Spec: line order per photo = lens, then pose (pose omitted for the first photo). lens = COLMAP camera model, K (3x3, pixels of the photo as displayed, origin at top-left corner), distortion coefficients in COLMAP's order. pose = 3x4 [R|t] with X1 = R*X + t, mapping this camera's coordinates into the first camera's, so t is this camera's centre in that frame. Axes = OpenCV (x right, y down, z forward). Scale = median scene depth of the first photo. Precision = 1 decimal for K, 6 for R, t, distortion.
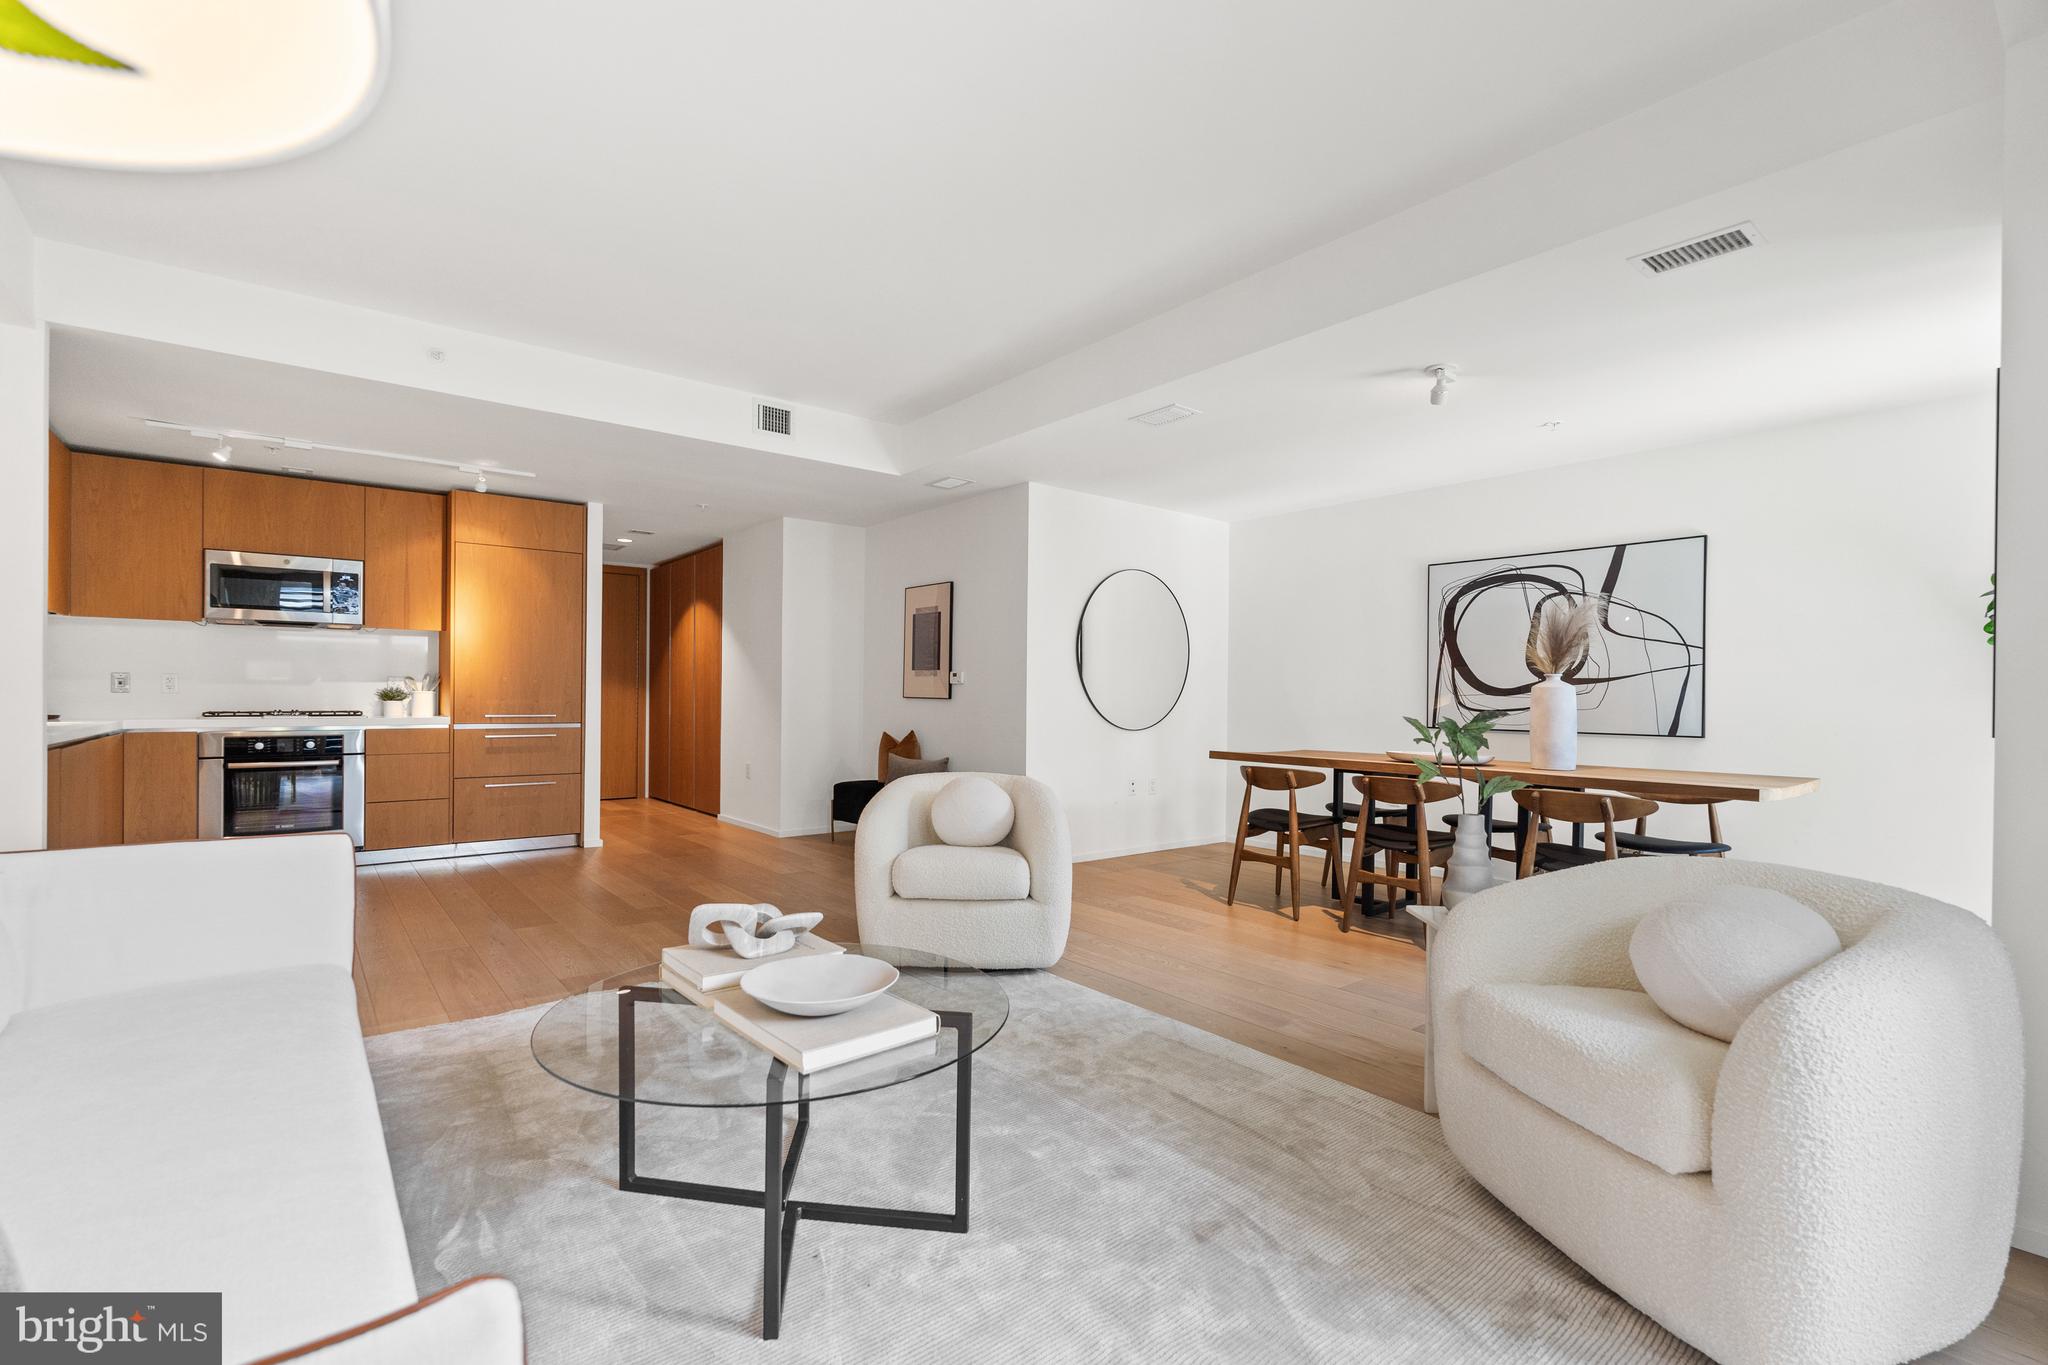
lens RADIAL K [[922.5, 0, 1028.7], [0, 922.5, 688.1], [0, 0, 1]] dist [0.001420, 0.000535]
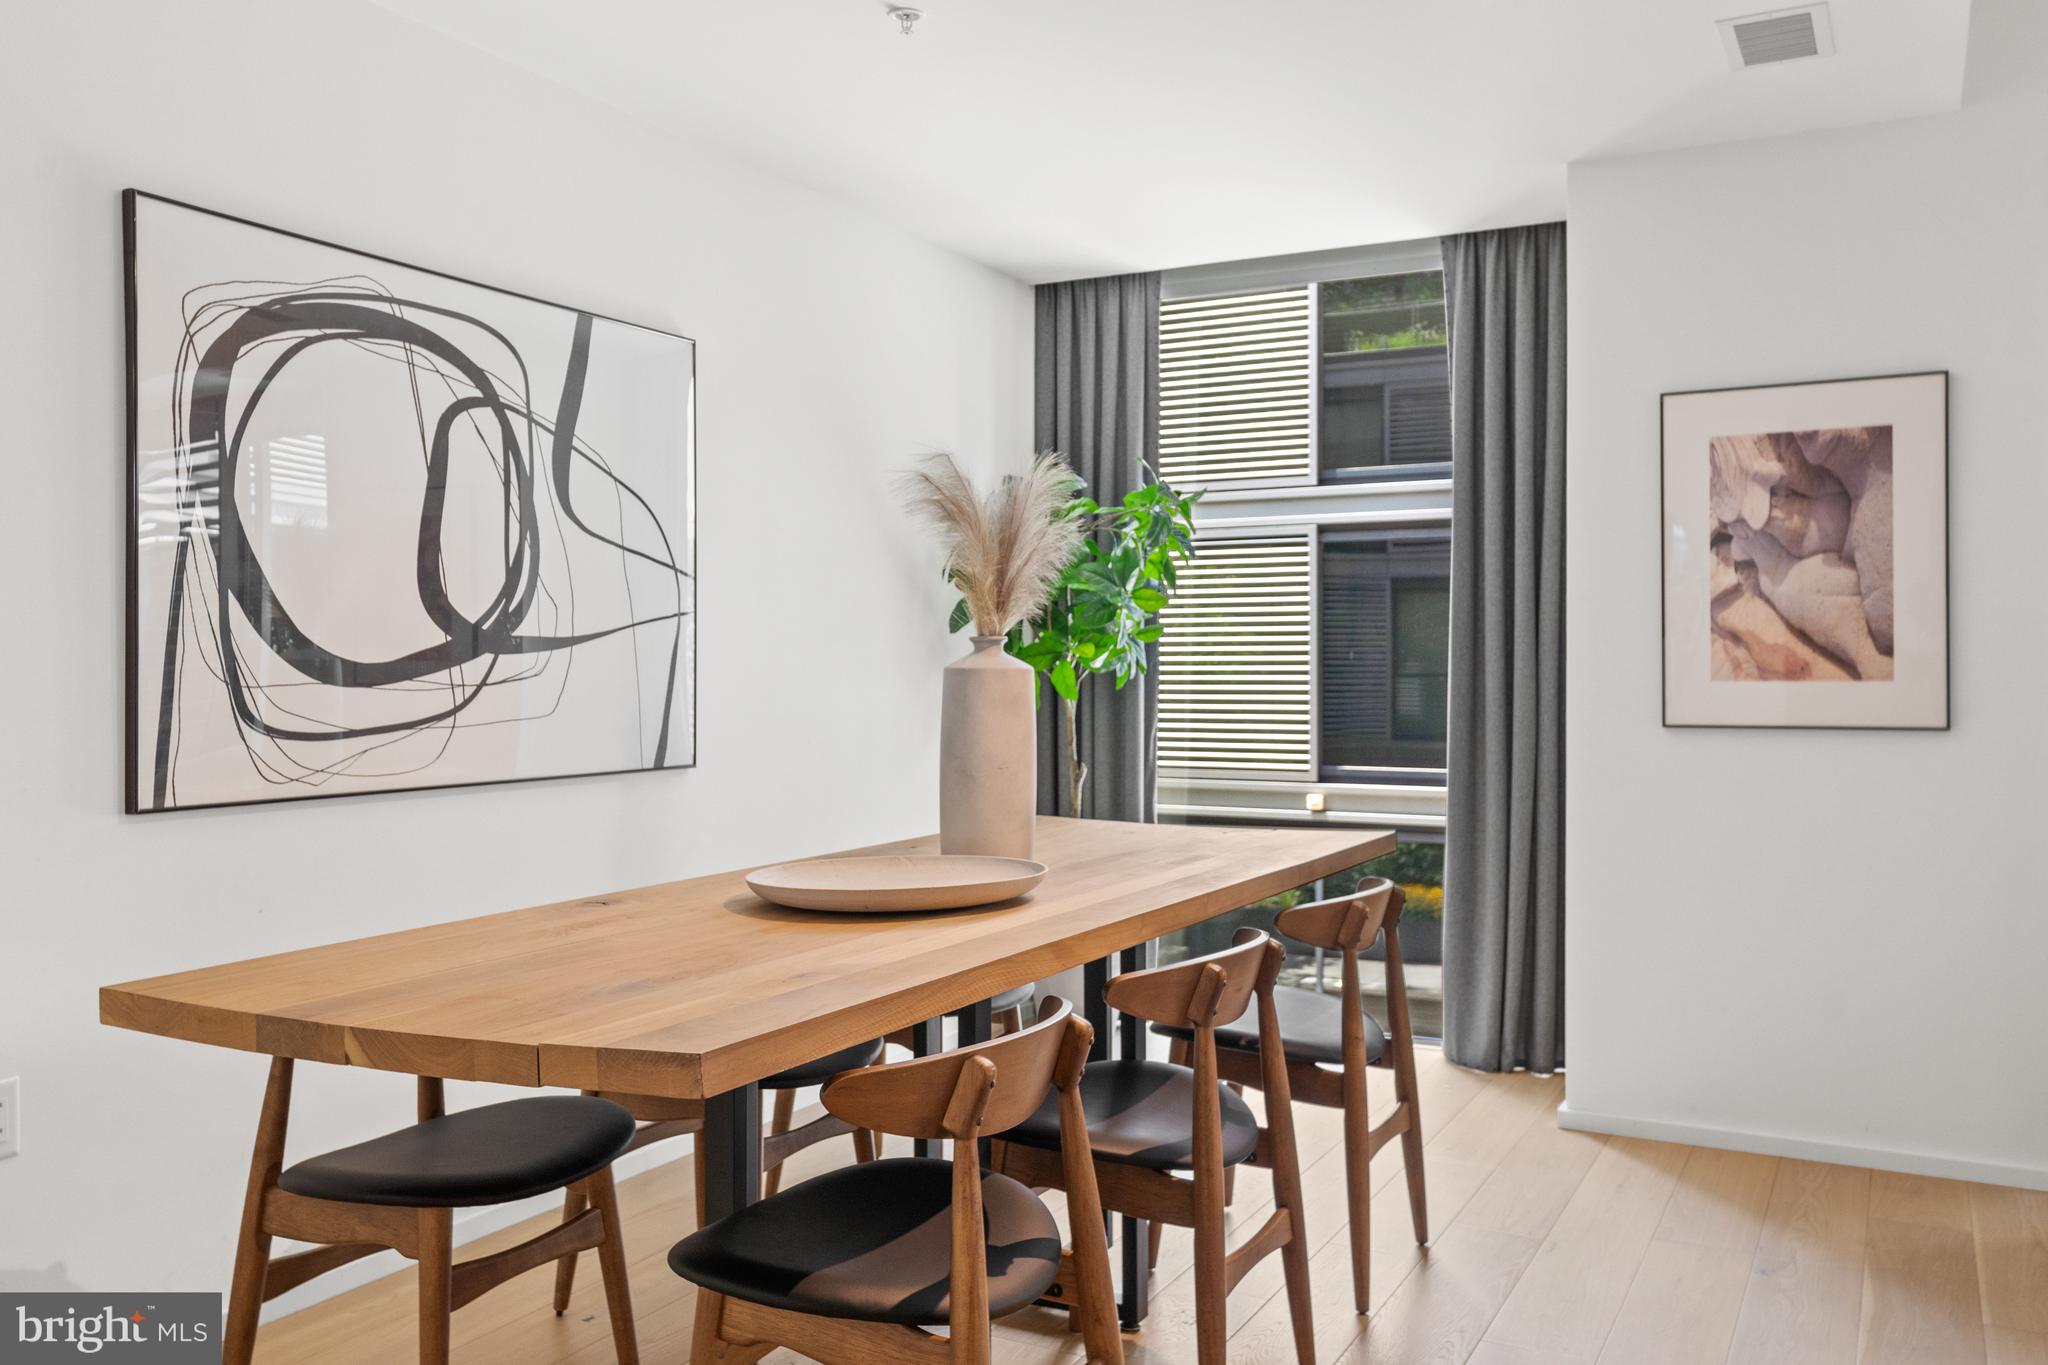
lens RADIAL K [[1667.5, 0, 1027.9], [0, 1667.5, 682.5], [0, 0, 1]] dist [-0.057276, -0.004759]
pose [[-0.409104, -0.015069, 0.912363, -0.102145], [-0.002388, 0.999878, 0.015443, -0.002972], [-0.912485, 0.004139, -0.409090, 1.063155]]
